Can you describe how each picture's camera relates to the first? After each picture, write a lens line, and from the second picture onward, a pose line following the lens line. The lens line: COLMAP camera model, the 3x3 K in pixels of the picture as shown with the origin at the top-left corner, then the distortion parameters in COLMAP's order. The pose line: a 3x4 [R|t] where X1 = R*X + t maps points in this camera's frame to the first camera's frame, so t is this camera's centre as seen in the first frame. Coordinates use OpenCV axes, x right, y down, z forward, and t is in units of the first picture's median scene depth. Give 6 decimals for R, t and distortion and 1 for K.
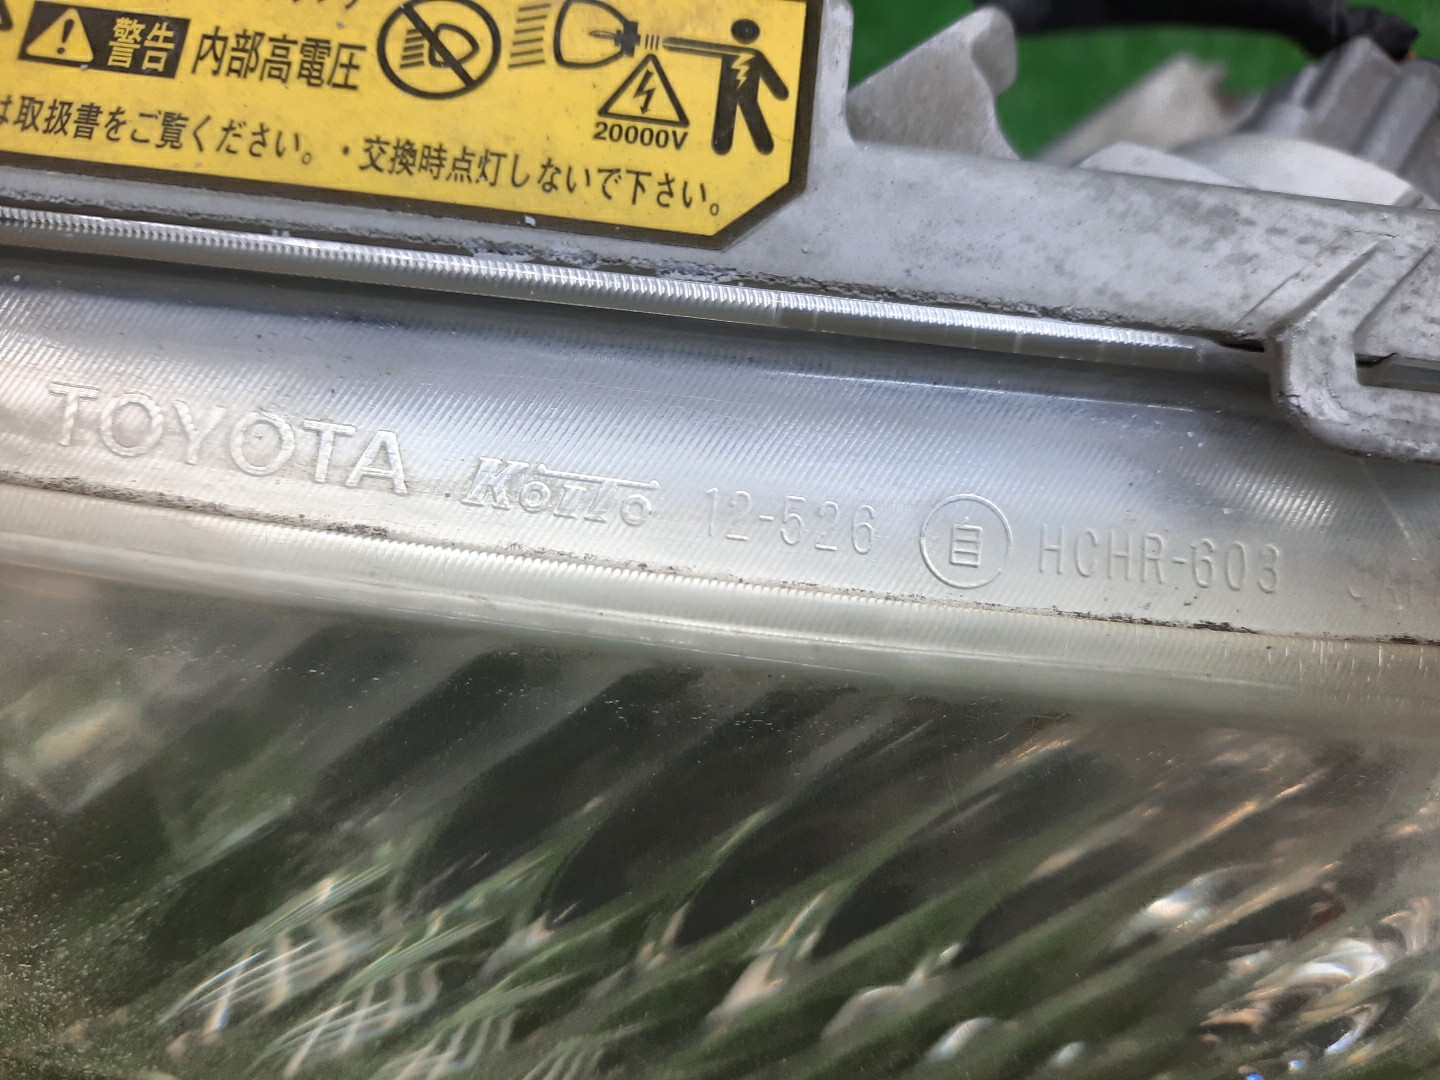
lens RADIAL K [[1054.9, 0, 720.0], [0, 1054.9, 540.0], [0, 0, 1]] dist [0.011426, -0.013435]
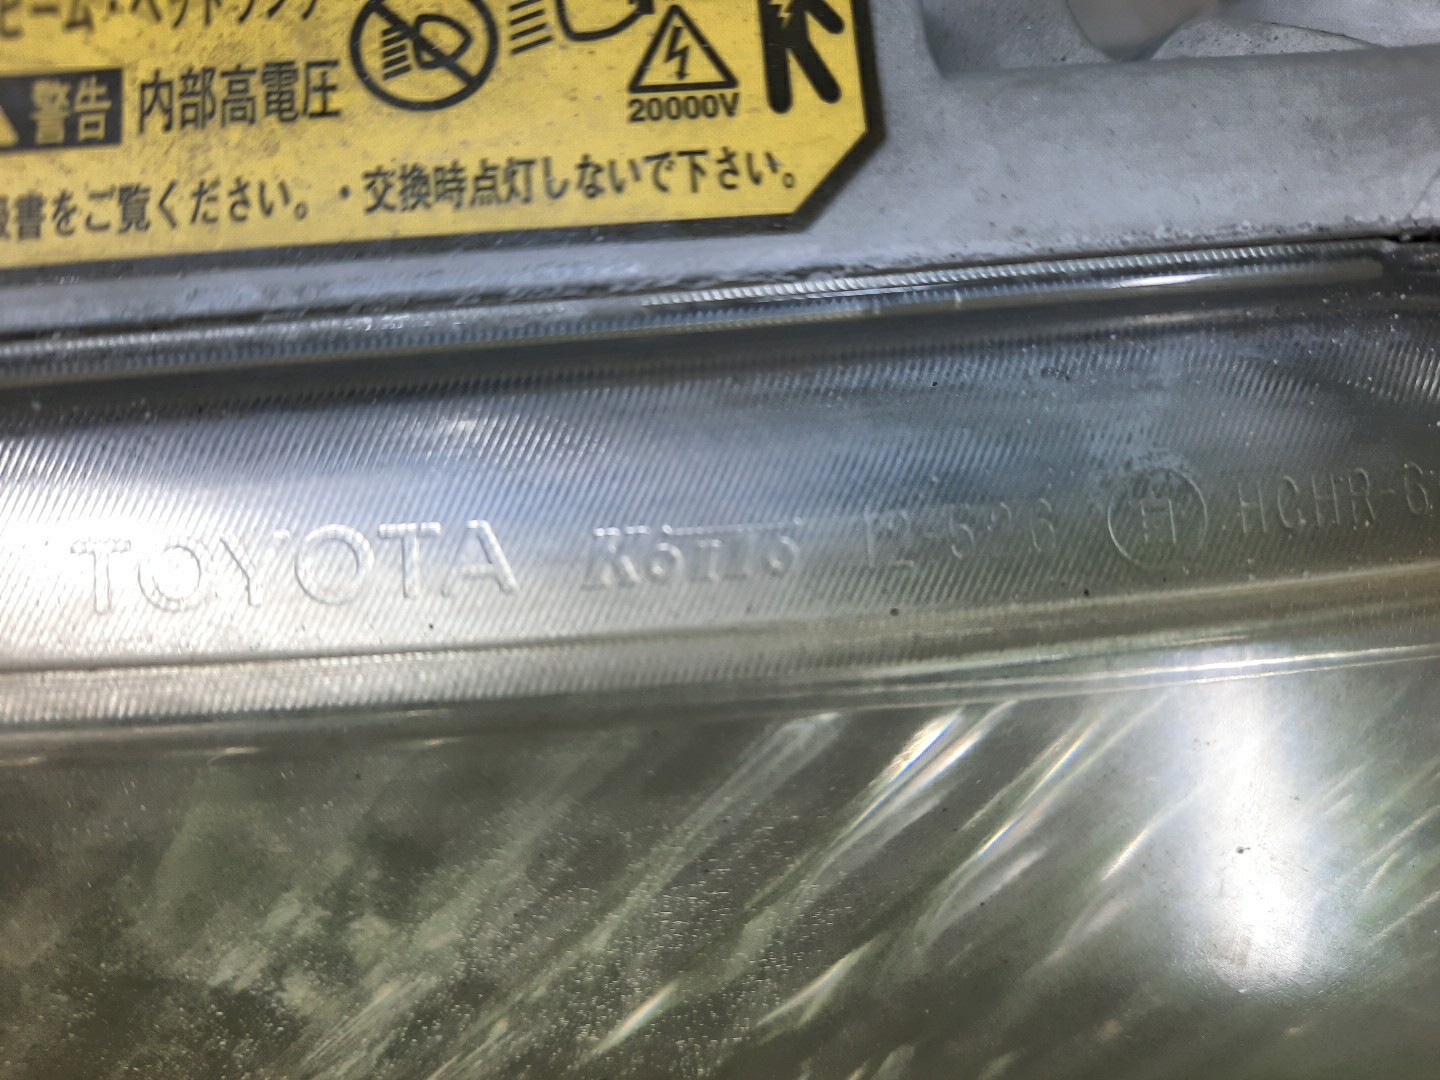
lens RADIAL K [[1054.9, 0, 720.0], [0, 1054.9, 540.0], [0, 0, 1]] dist [0.011426, -0.013435]
pose [[0.965258, -0.230928, -0.122272, -0.028927], [0.222552, 0.971763, -0.078404, 0.028617], [0.136925, 0.048468, 0.989395, 0.222890]]
